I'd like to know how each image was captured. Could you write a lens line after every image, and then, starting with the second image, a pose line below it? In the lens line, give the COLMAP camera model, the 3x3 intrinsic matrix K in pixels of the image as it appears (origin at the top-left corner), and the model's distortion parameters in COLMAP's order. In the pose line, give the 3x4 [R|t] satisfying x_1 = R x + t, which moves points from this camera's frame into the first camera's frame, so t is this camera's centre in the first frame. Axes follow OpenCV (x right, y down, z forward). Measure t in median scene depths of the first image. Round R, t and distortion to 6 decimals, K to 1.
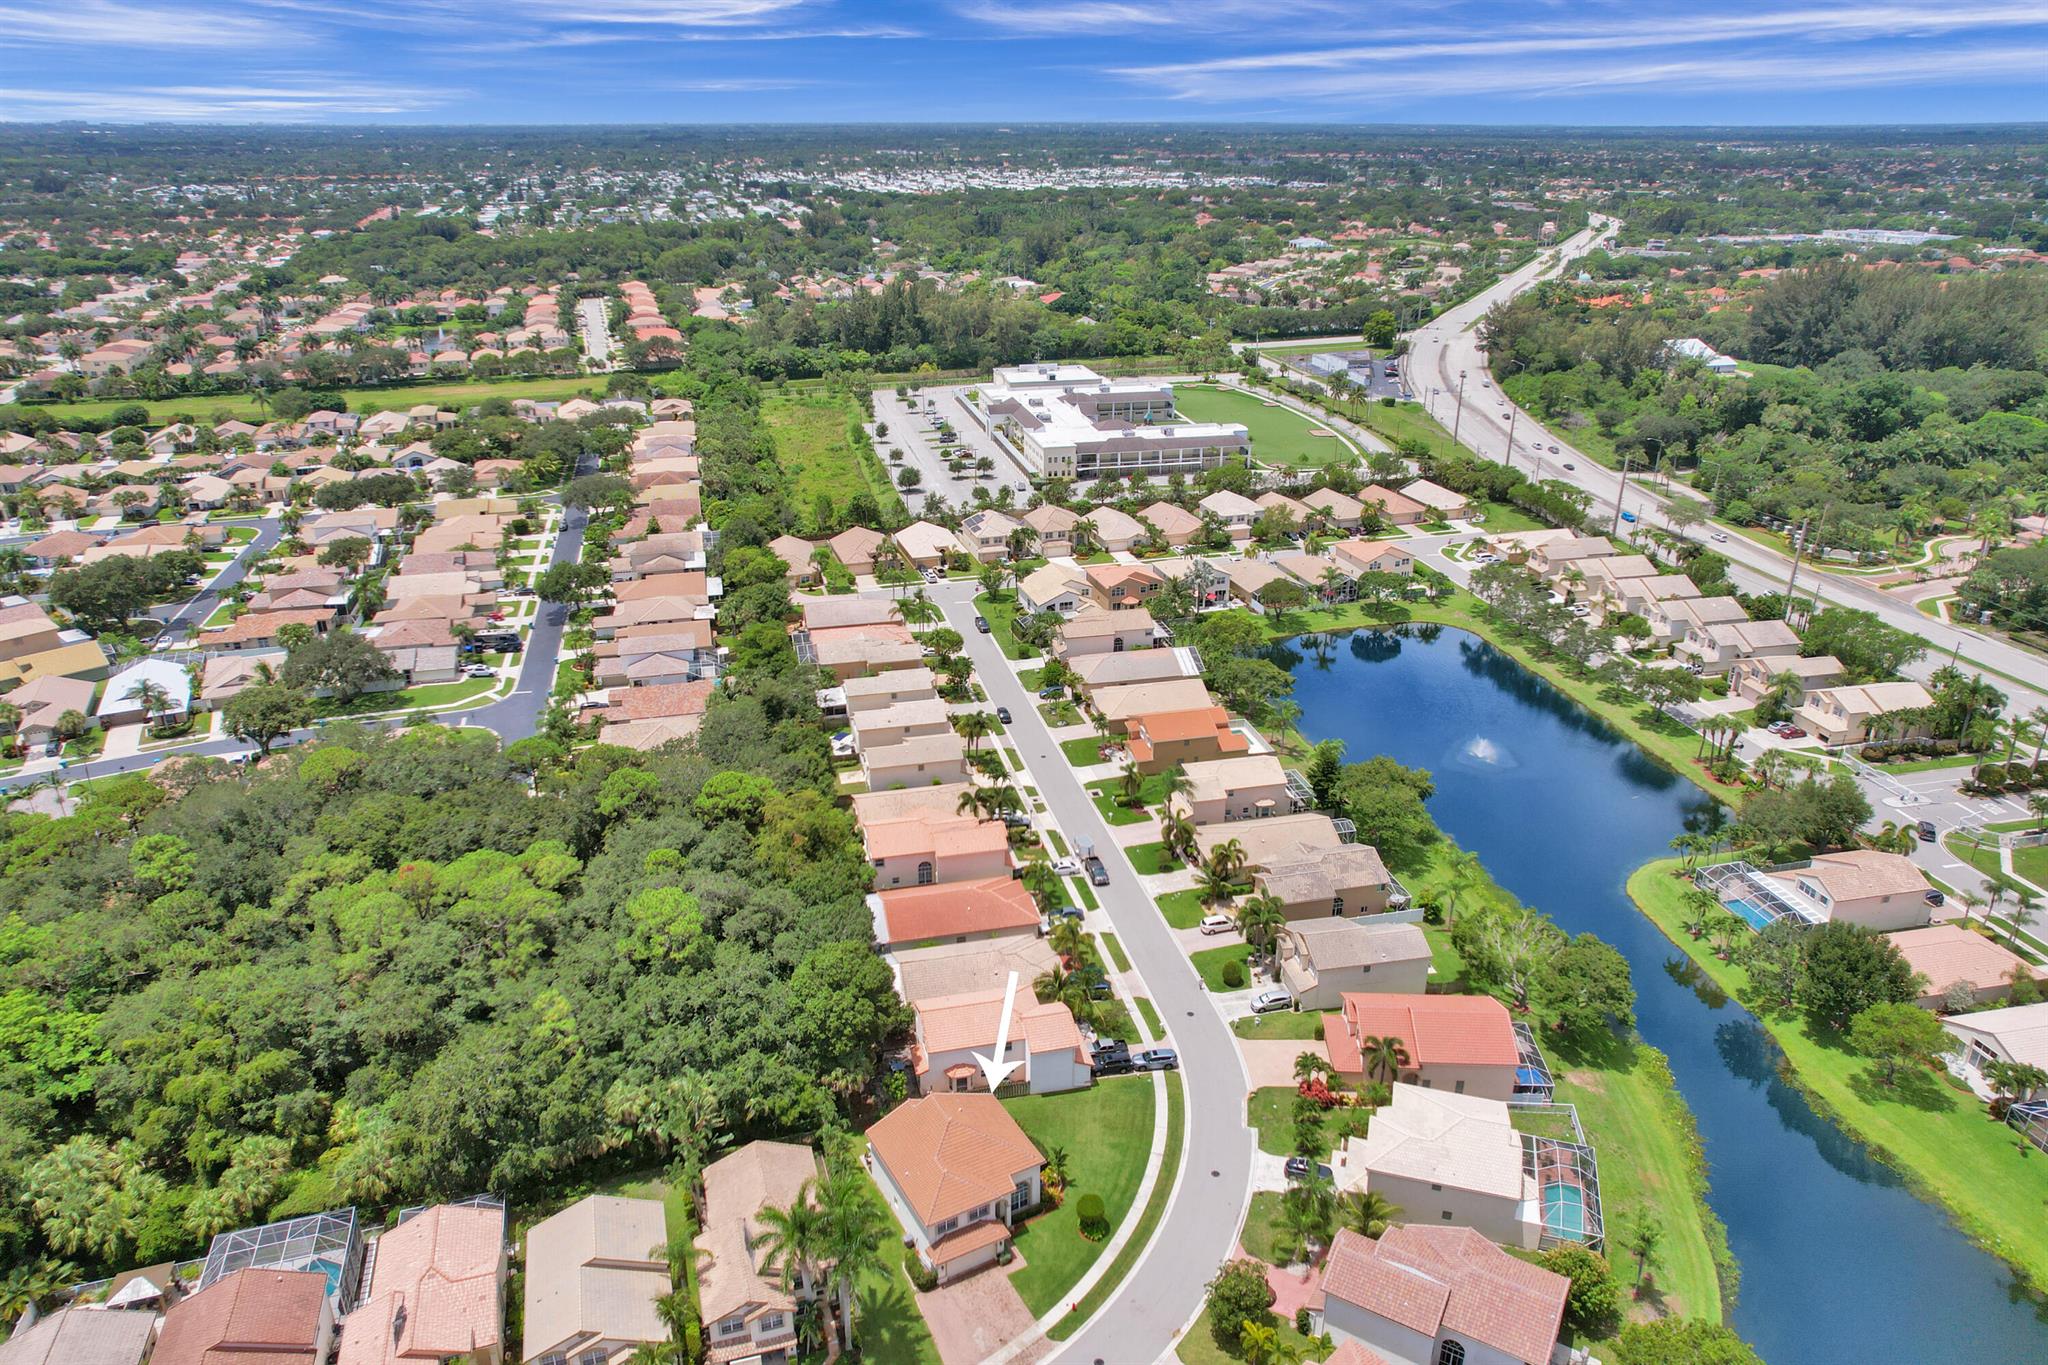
lens RADIAL K [[1318.6, 0, 1019.8], [0, 1318.6, 705.9], [0, 0, 1]] dist [-0.044649, 0.051977]
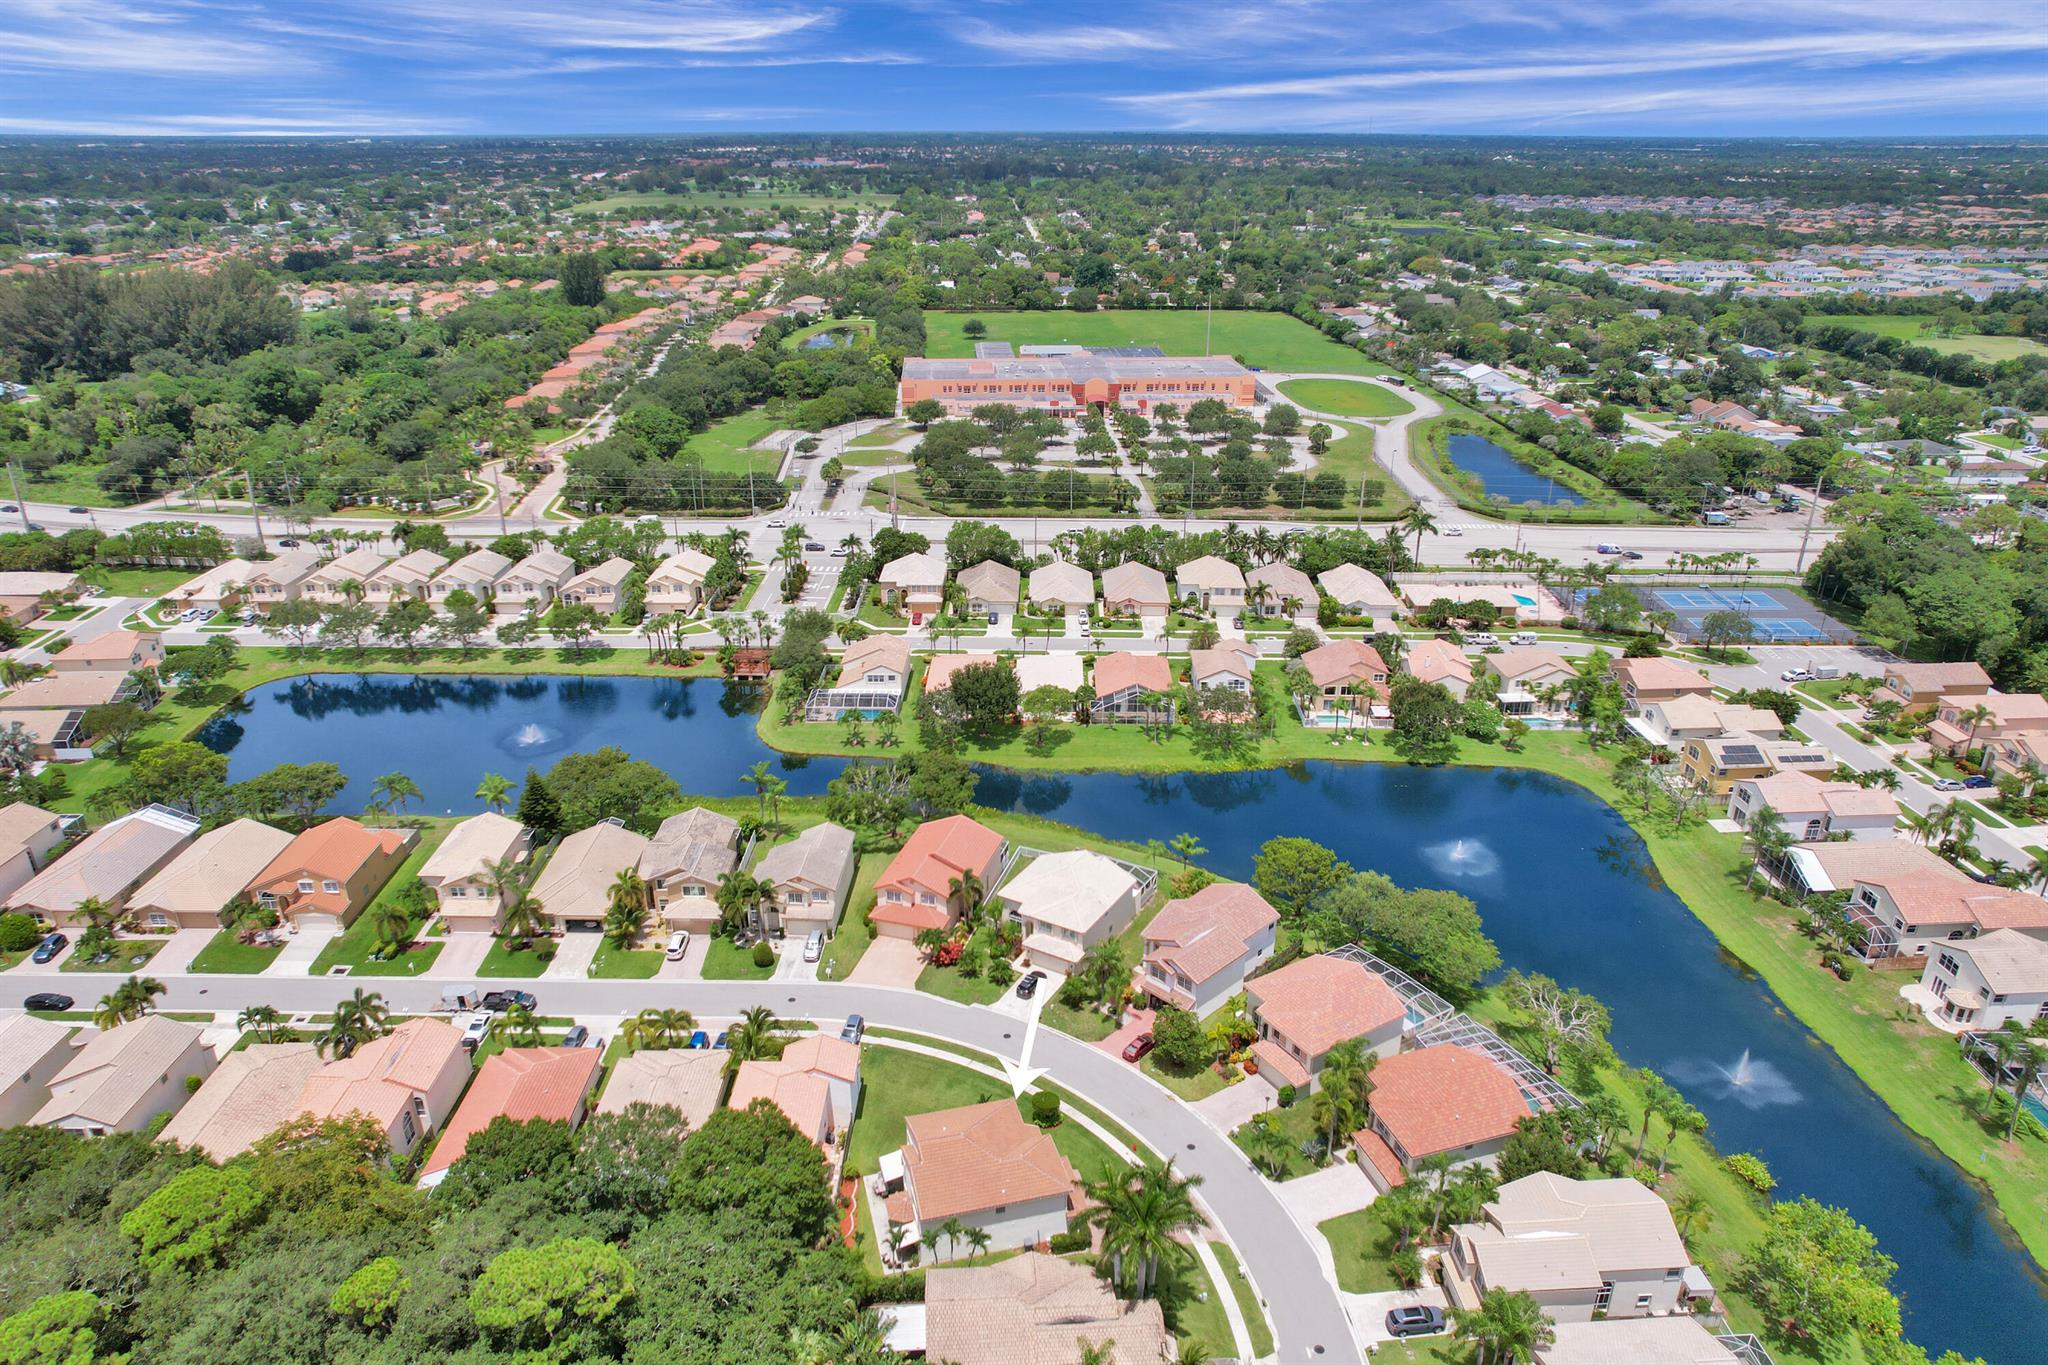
lens RADIAL K [[1316.1, 0, 1007.3], [0, 1316.1, 687.6], [0, 0, 1]] dist [-0.062089, 0.053265]
pose [[0.257485, -0.386163, 0.885765, -0.333566], [0.398227, 0.877615, 0.266848, -0.093627], [-0.880407, 0.284026, 0.379753, 0.220986]]
